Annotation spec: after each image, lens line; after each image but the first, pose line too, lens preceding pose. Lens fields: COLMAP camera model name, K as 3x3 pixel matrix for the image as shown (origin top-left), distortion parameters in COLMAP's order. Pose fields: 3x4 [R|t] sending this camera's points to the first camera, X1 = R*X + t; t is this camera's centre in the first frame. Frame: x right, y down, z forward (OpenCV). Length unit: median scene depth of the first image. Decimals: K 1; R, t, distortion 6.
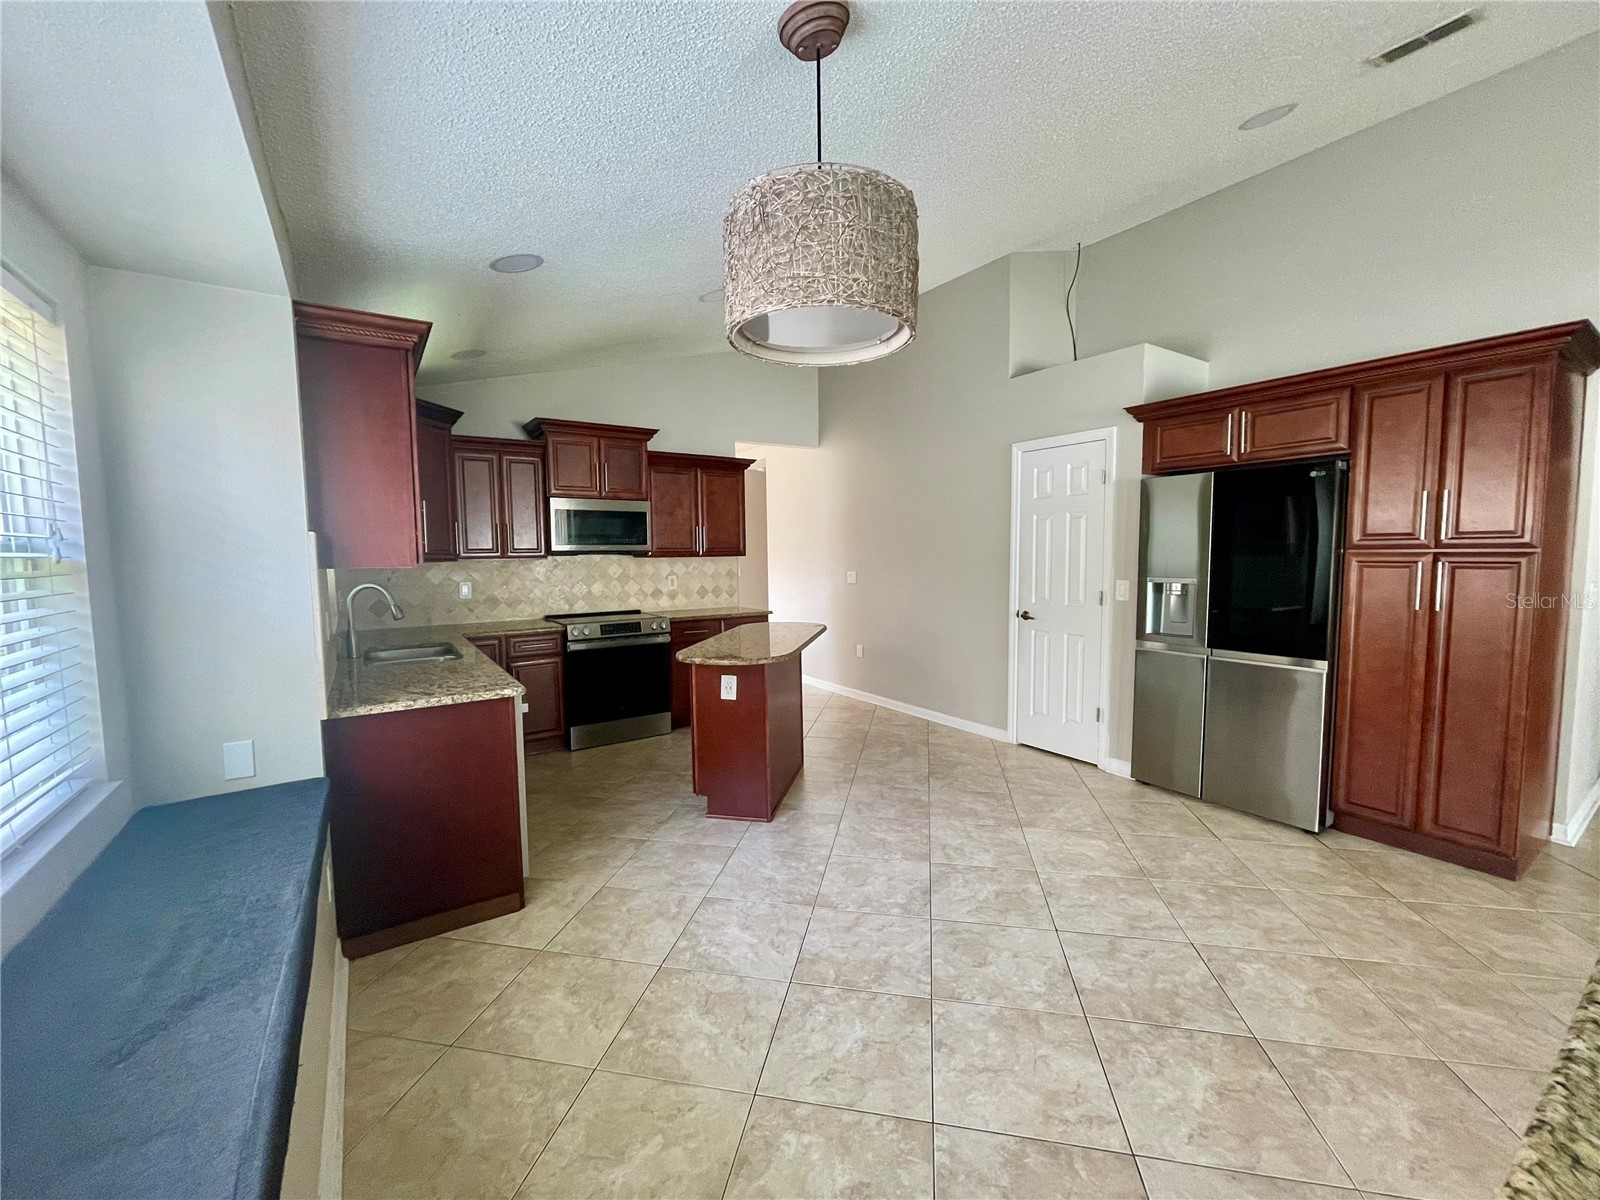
lens RADIAL K [[648.9, 0, 793.6], [0, 648.9, 600.7], [0, 0, 1]] dist [-0.000982, 0.000551]
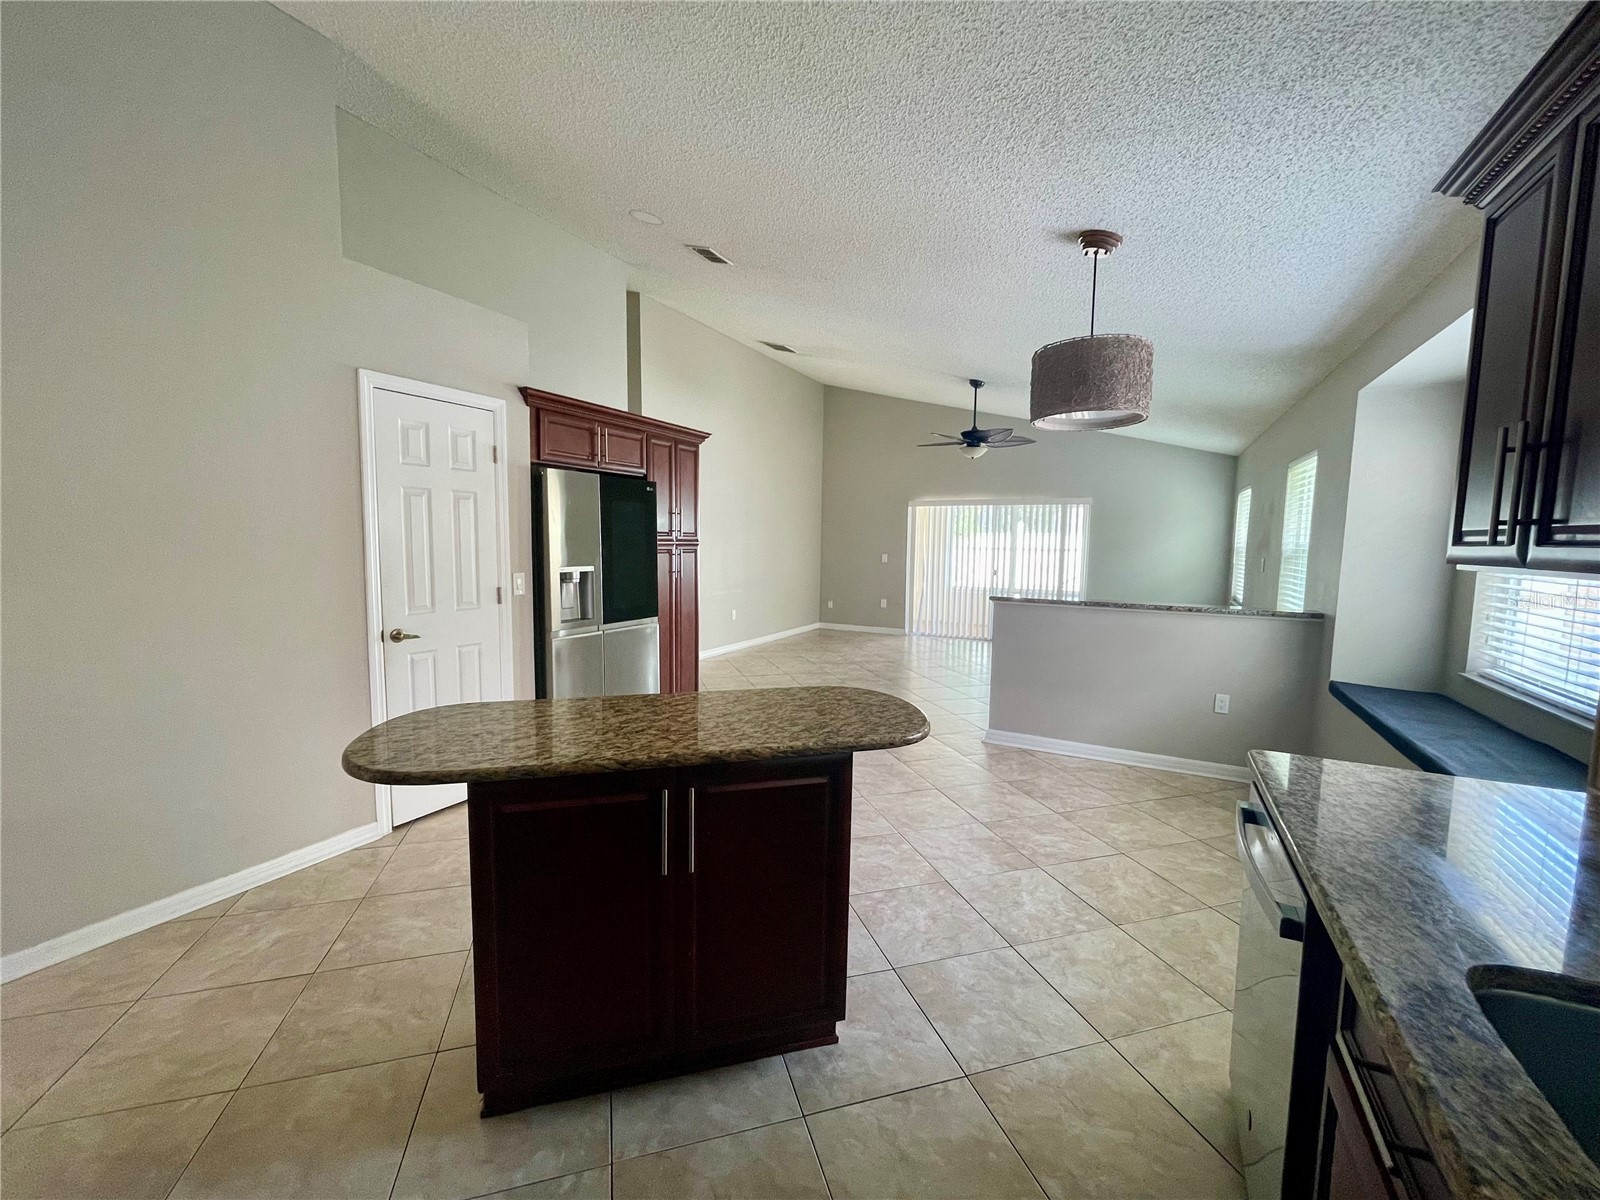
lens RADIAL K [[648.9, 0, 793.6], [0, 648.9, 600.7], [0, 0, 1]] dist [-0.000982, 0.000551]
pose [[-0.468363, -0.078110, 0.880077, -0.647864], [0.060797, 0.990874, 0.120299, -0.105544], [-0.881442, 0.109849, -0.459340, 1.435226]]
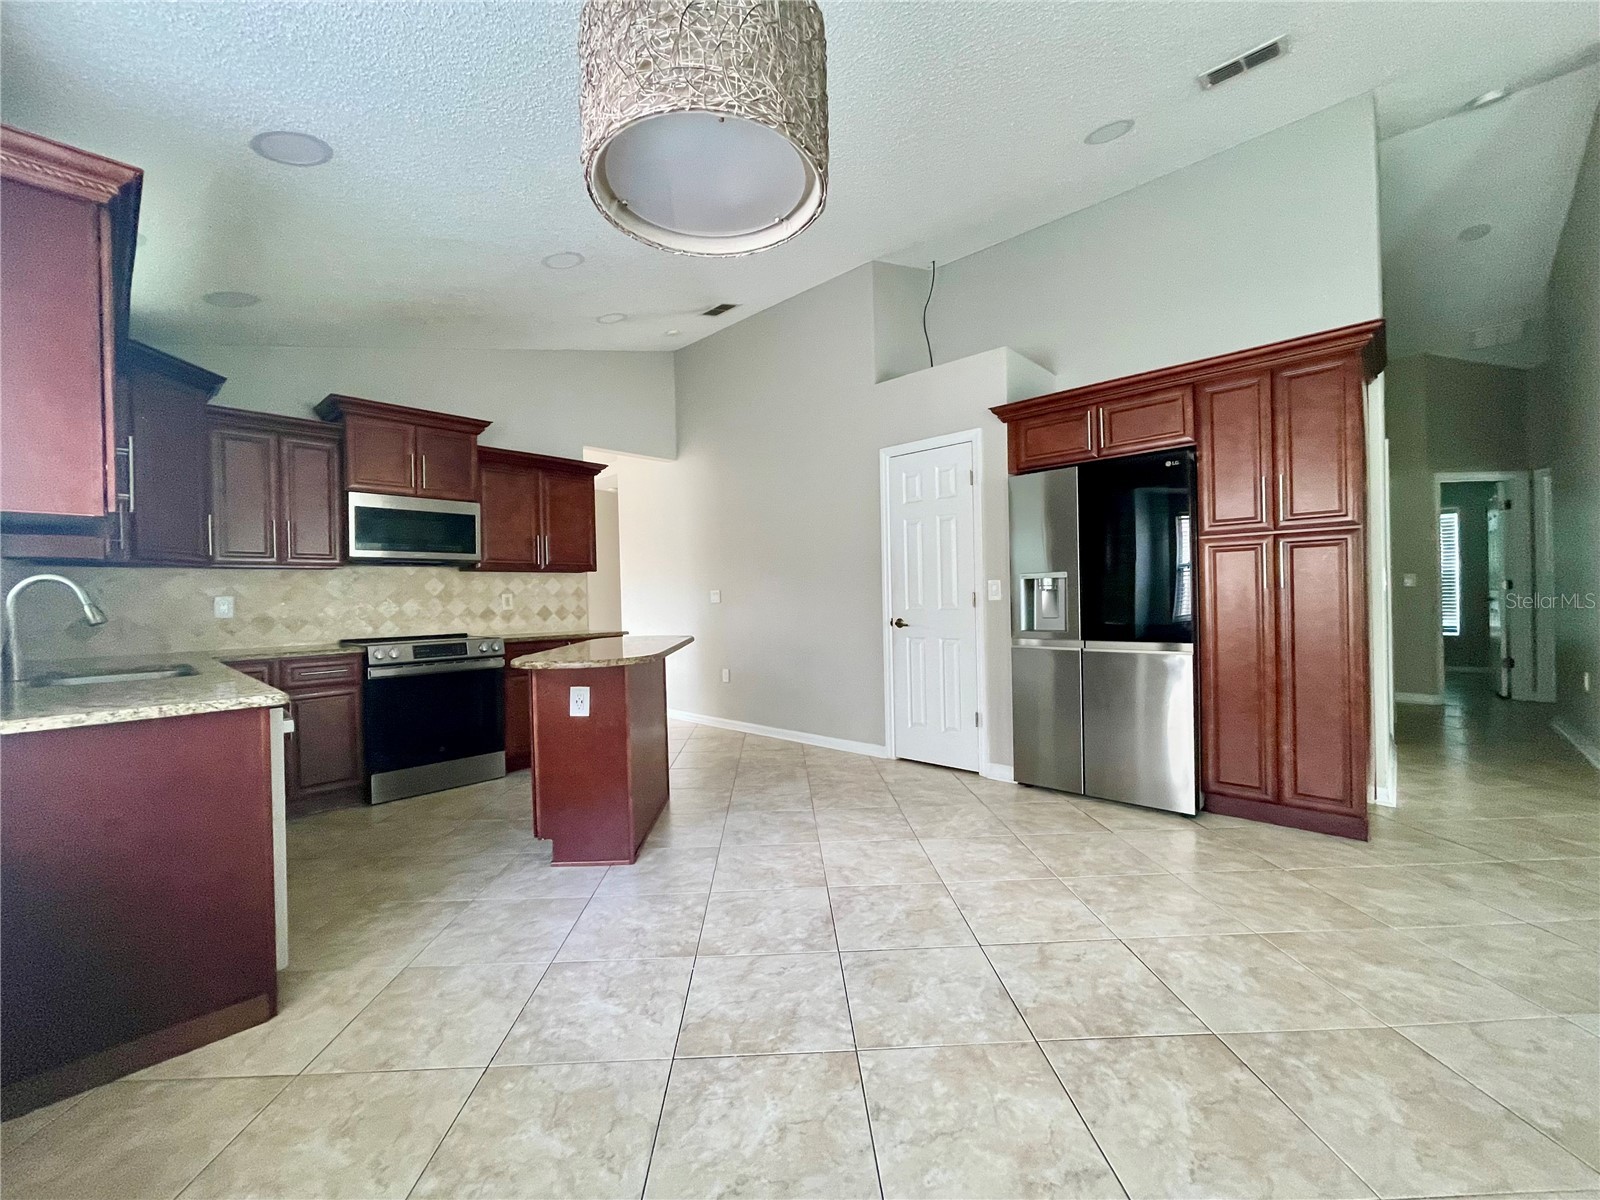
lens RADIAL K [[648.9, 0, 793.6], [0, 648.9, 600.7], [0, 0, 1]] dist [-0.000982, 0.000551]
pose [[0.973790, -0.011555, 0.227155, -0.024150], [0.028979, 0.996873, -0.073520, 0.084948], [-0.225595, 0.078176, 0.971080, 0.143035]]
